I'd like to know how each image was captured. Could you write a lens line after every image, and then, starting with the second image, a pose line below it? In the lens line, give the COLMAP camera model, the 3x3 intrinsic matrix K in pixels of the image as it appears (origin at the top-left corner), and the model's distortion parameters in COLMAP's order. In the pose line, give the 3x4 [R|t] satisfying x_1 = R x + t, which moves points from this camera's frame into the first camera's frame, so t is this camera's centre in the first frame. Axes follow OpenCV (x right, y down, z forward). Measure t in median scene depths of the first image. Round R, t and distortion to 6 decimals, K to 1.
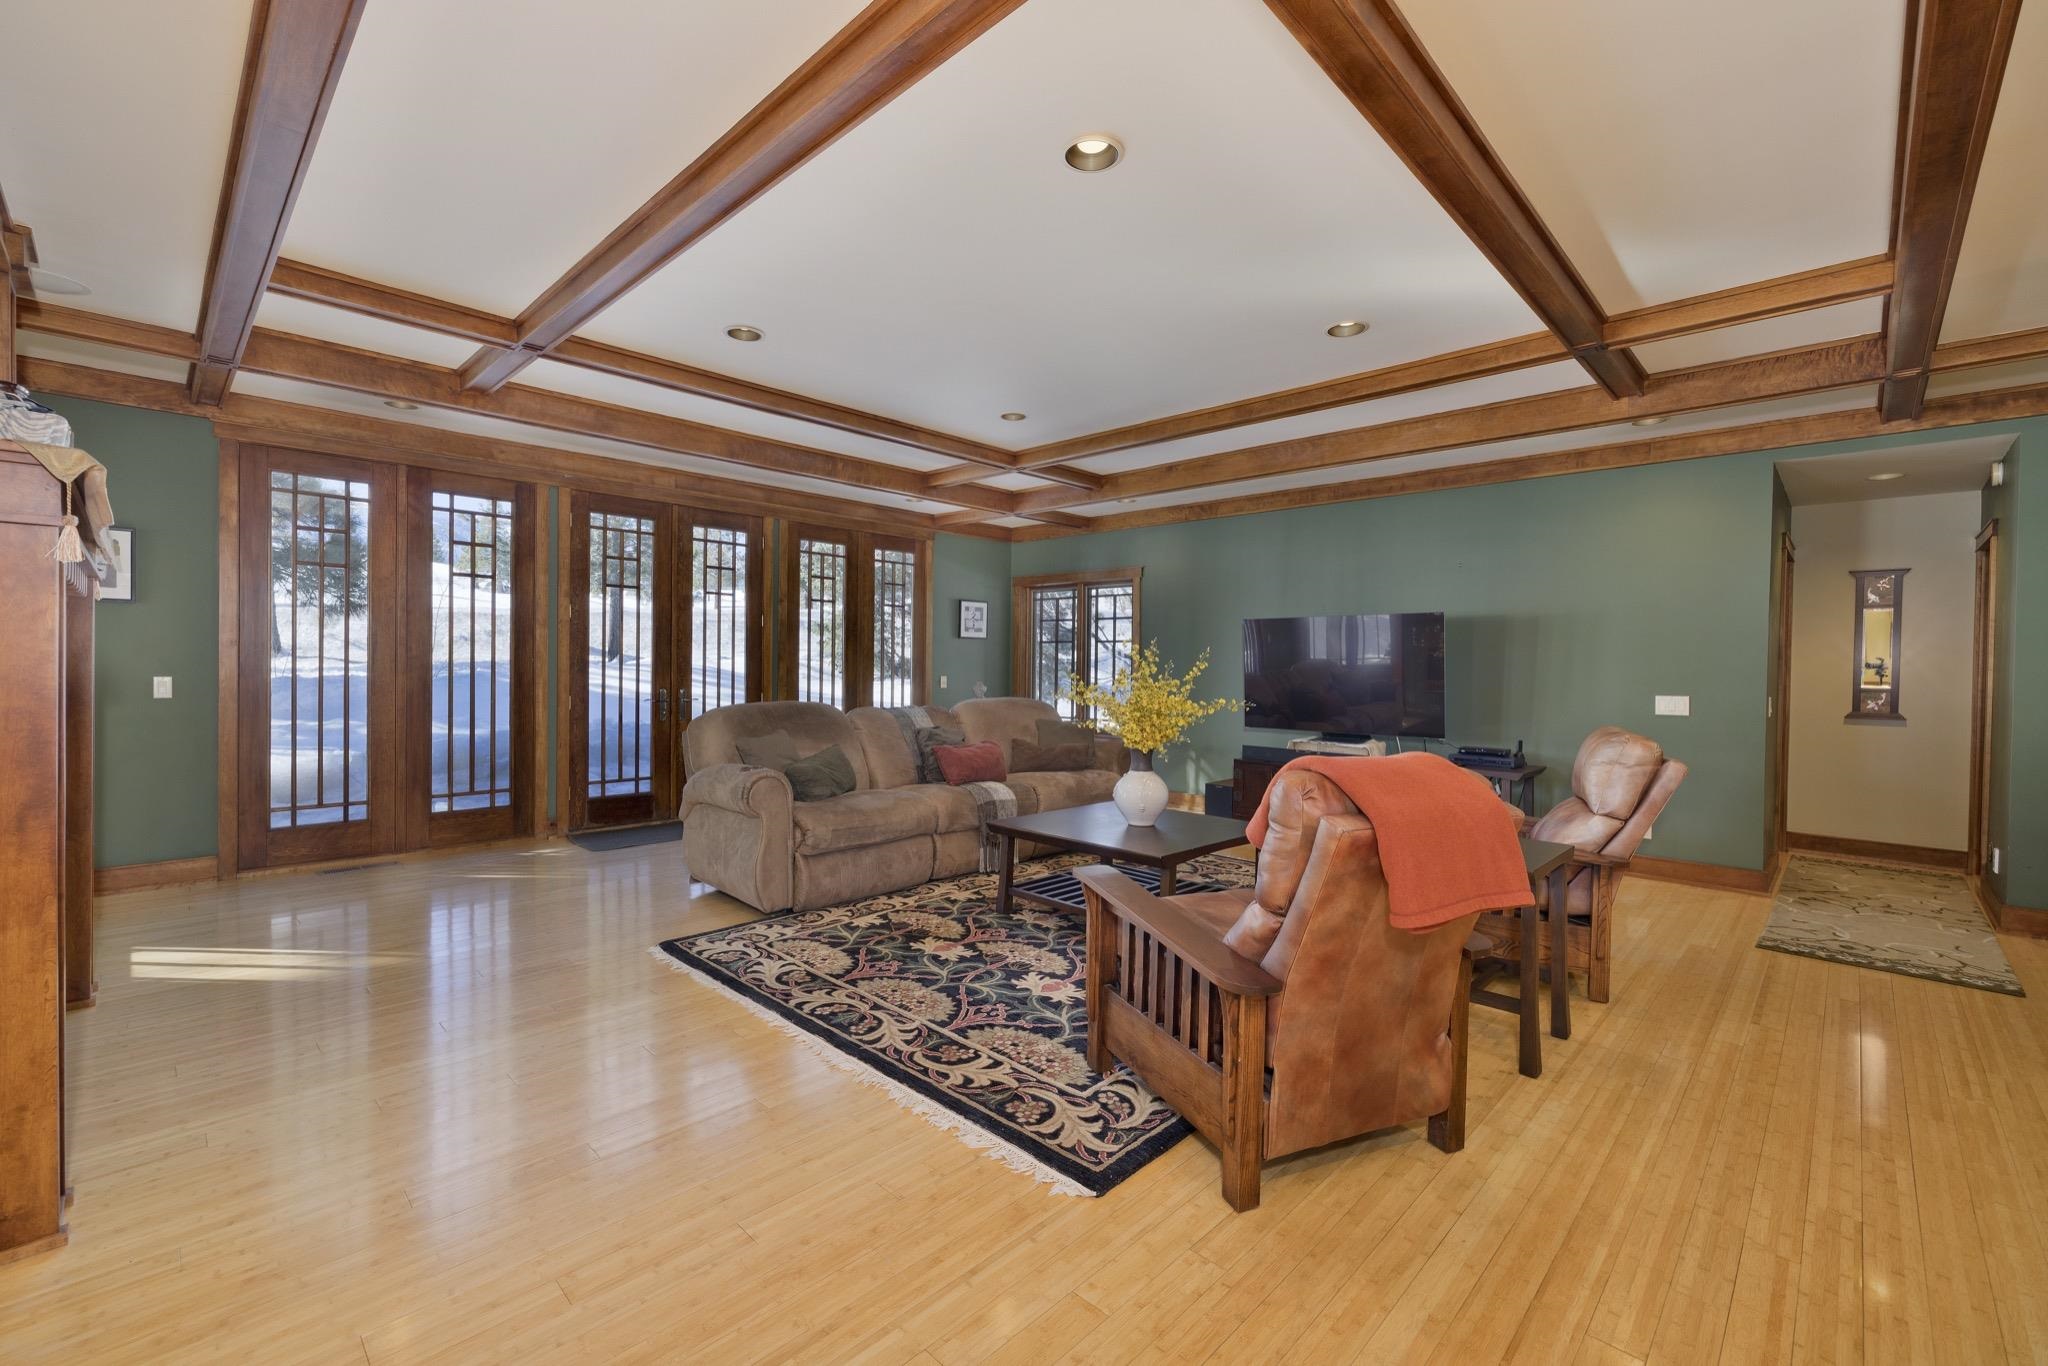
lens RADIAL K [[860.0, 0, 1015.6], [0, 860.0, 671.1], [0, 0, 1]] dist [0.001643, 0.000133]
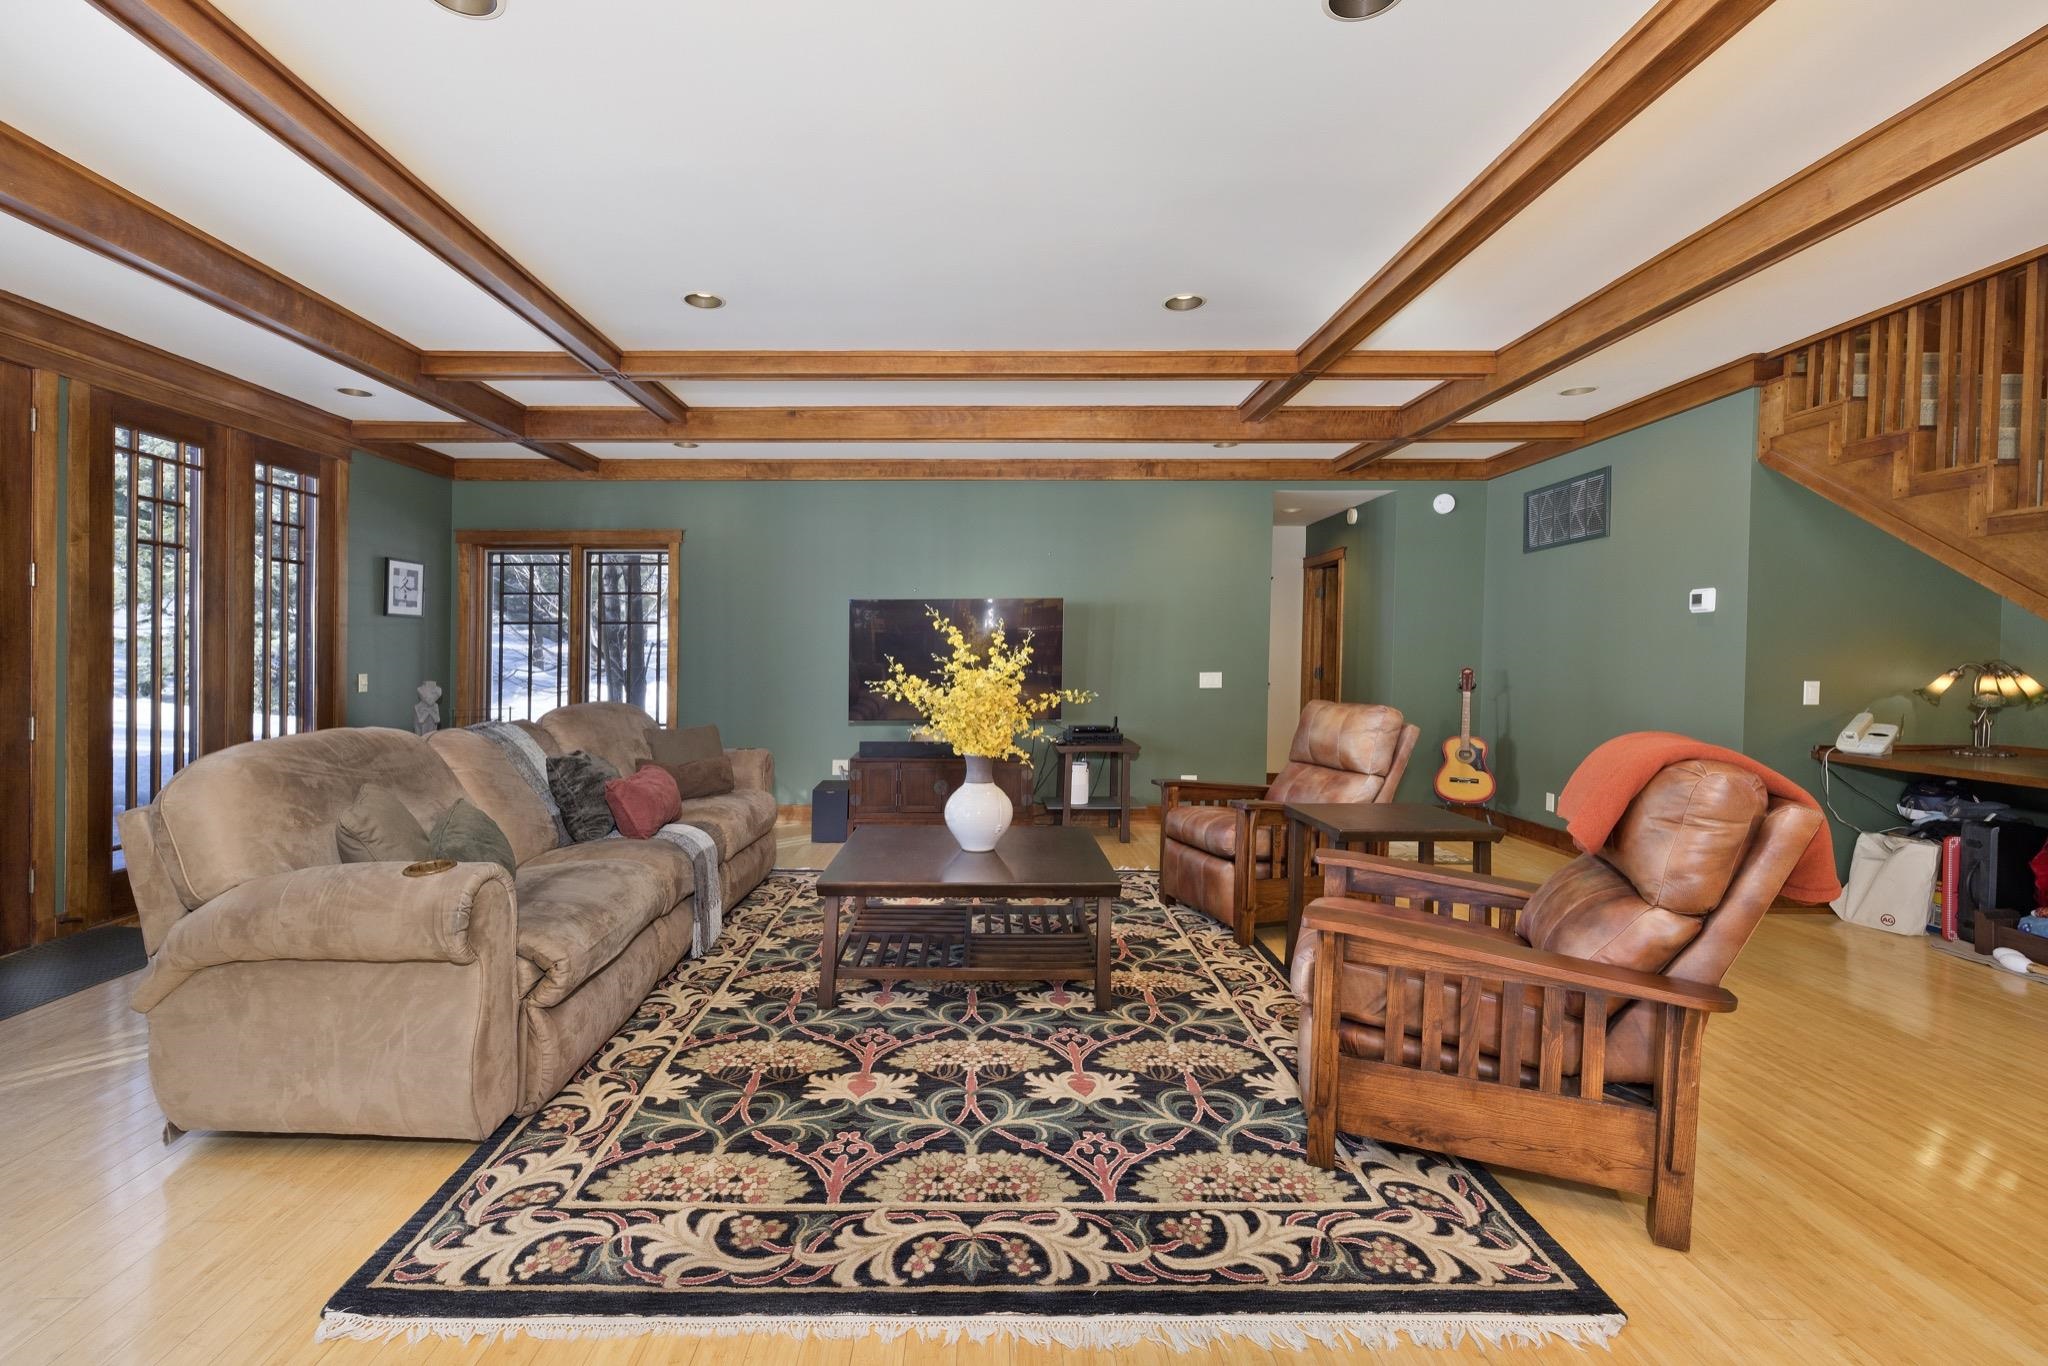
lens RADIAL K [[888.5, 0, 979.7], [0, 888.5, 655.0], [0, 0, 1]] dist [-0.000545, 0.000017]
pose [[0.716151, -0.013030, 0.697823, -0.500746], [0.015897, 0.999871, 0.002355, -0.005888], [-0.697764, 0.009407, 0.716266, 0.462567]]
